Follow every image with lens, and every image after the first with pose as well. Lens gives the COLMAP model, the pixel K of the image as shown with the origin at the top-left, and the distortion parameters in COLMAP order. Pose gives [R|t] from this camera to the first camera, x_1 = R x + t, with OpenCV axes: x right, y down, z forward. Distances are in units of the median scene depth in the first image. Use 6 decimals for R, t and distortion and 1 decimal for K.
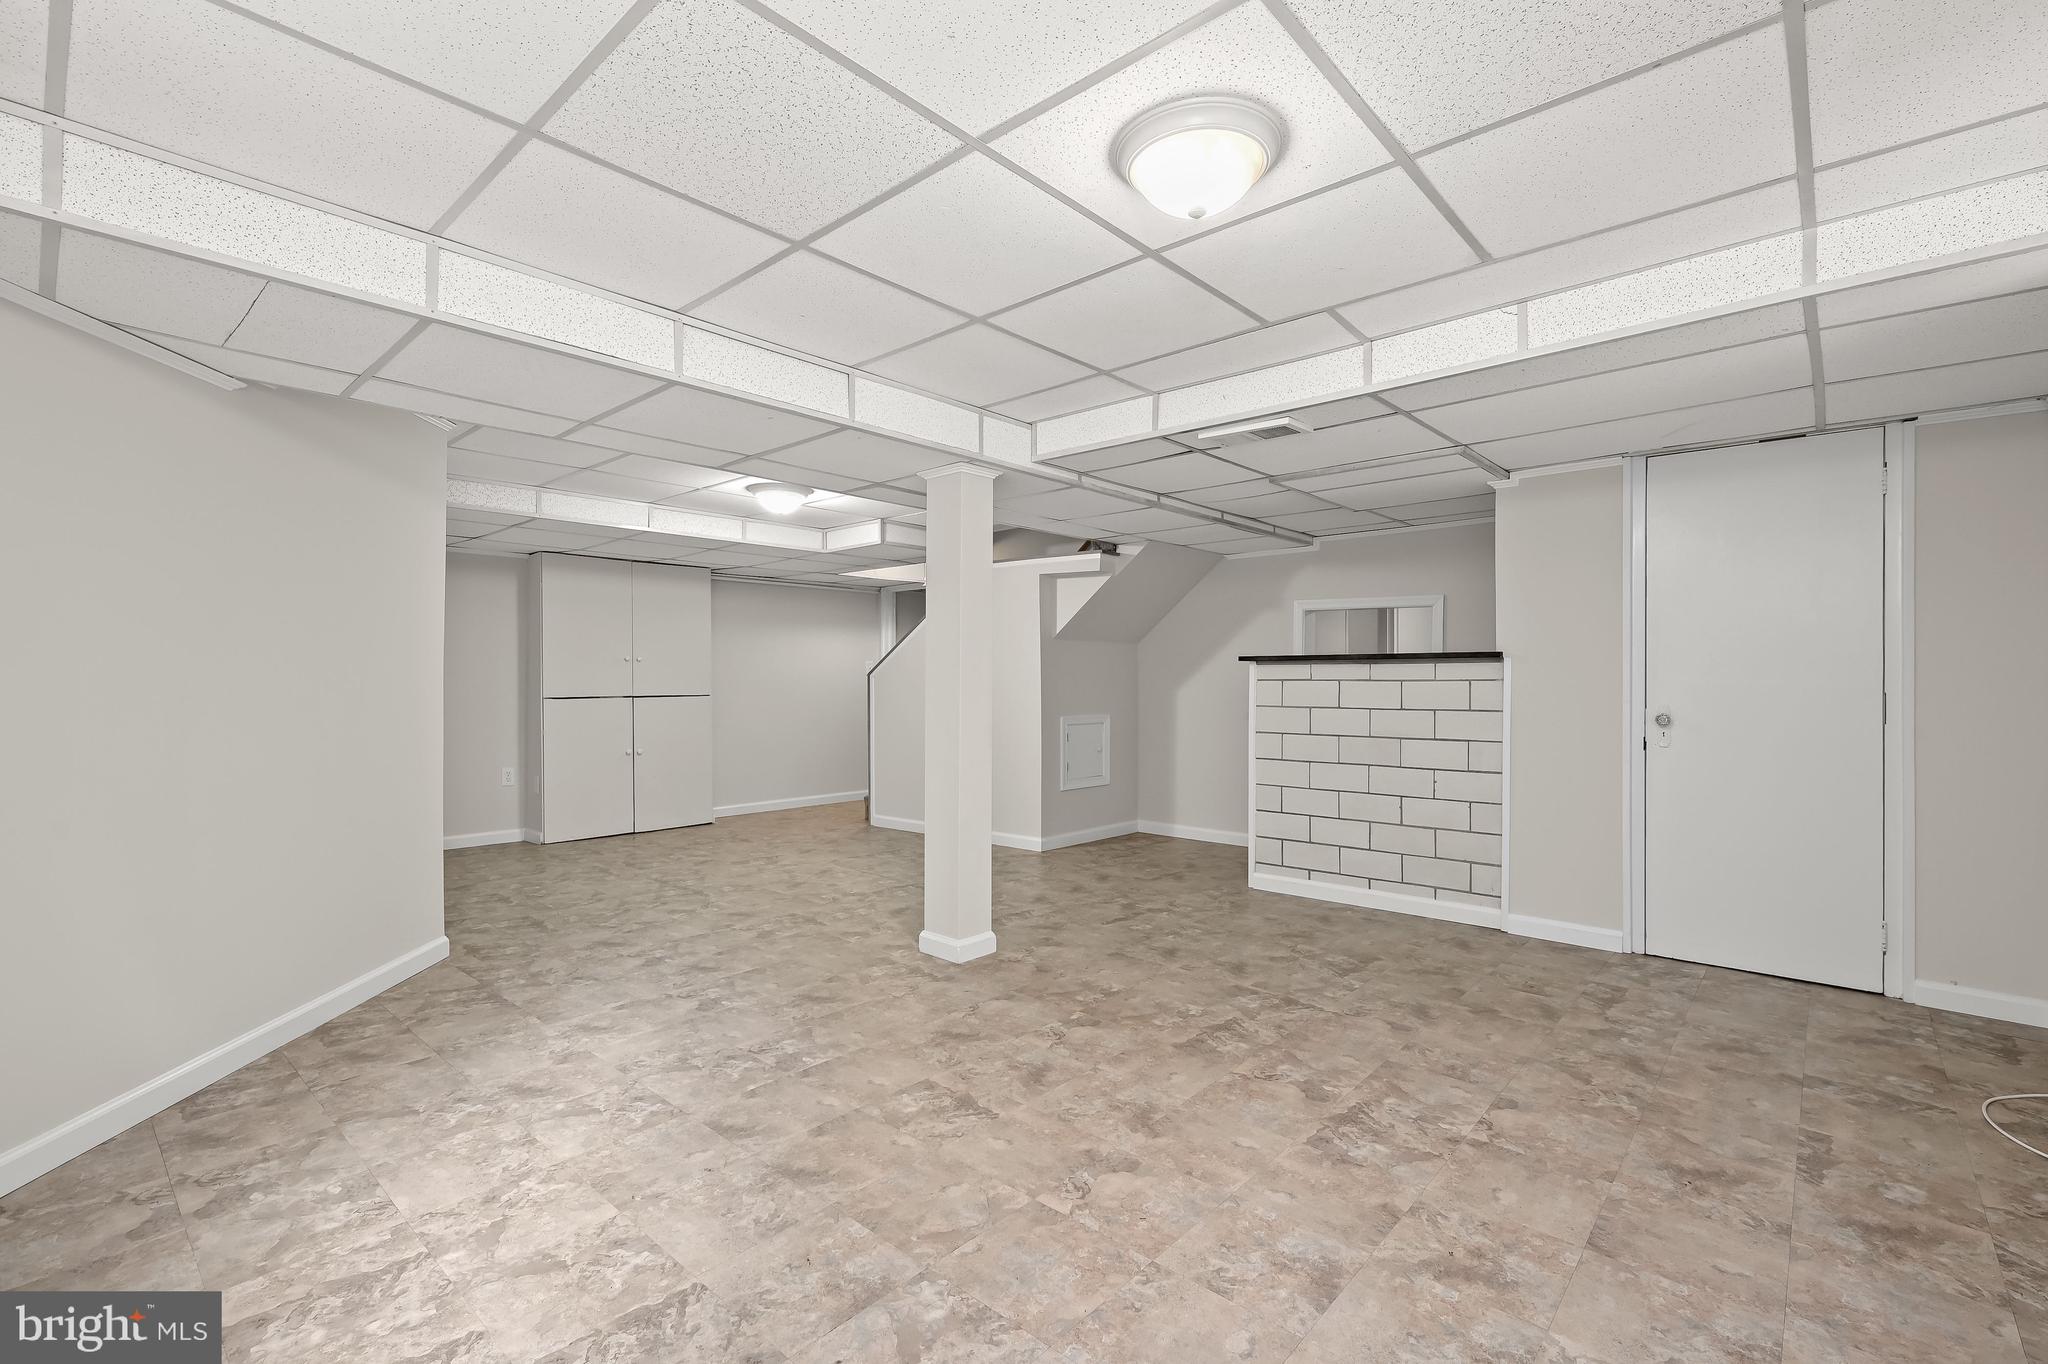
lens RADIAL K [[908.3, 0, 1034.6], [0, 908.3, 682.5], [0, 0, 1]] dist [-0.001728, 0.000129]
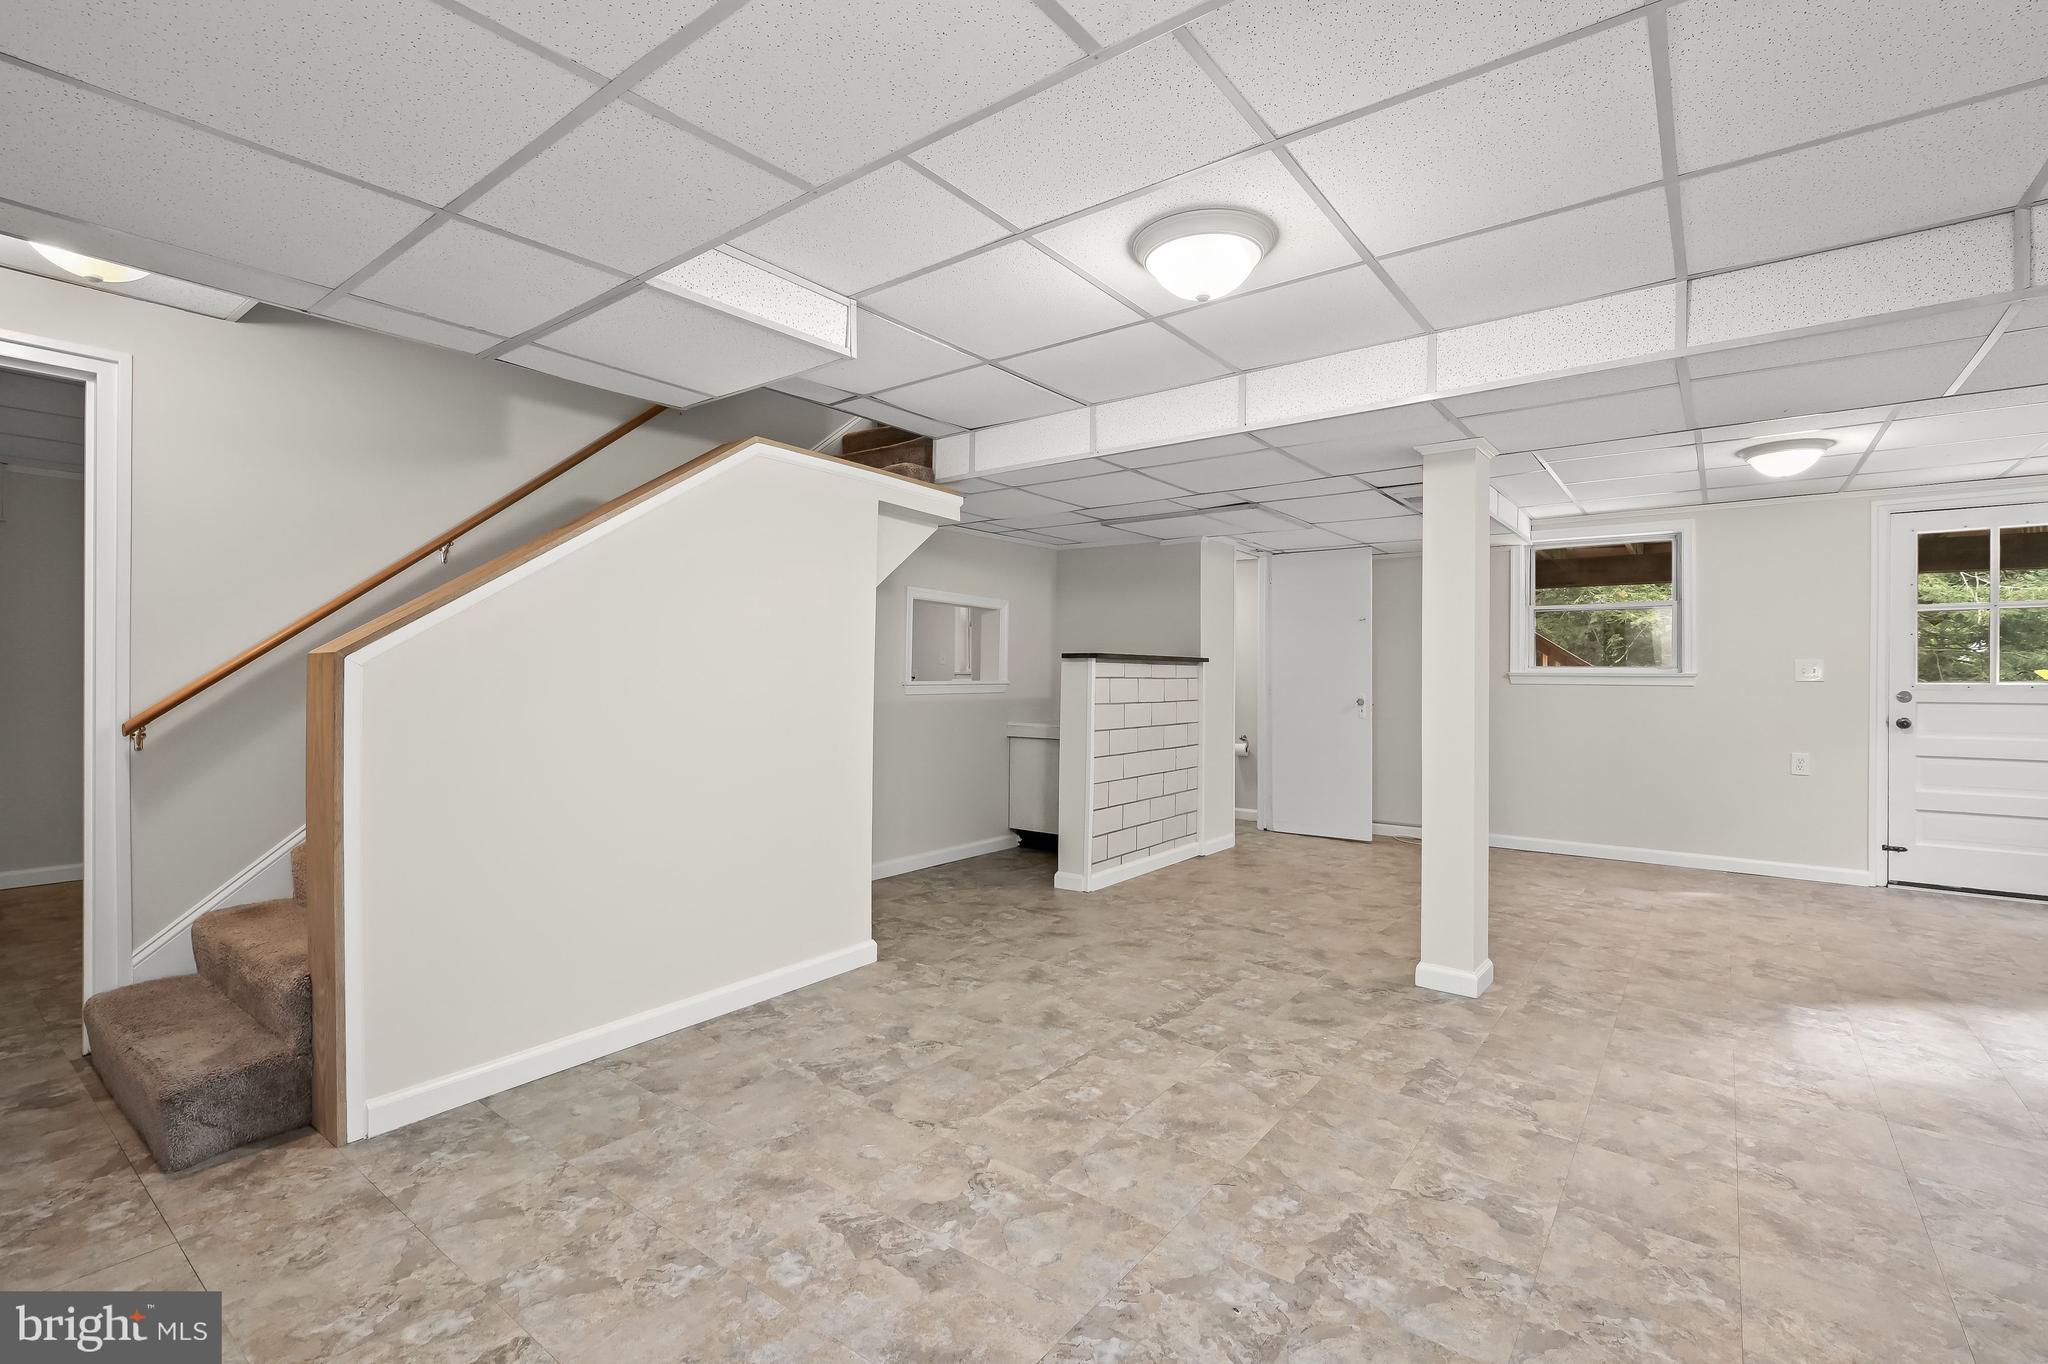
lens RADIAL K [[908.3, 0, 1034.6], [0, 908.3, 682.5], [0, 0, 1]] dist [-0.001728, 0.000129]
pose [[-0.074597, -0.005710, 0.997197, -0.878231], [-0.002998, 0.999980, 0.005501, -0.002815], [-0.997209, -0.002579, -0.074612, 1.378048]]
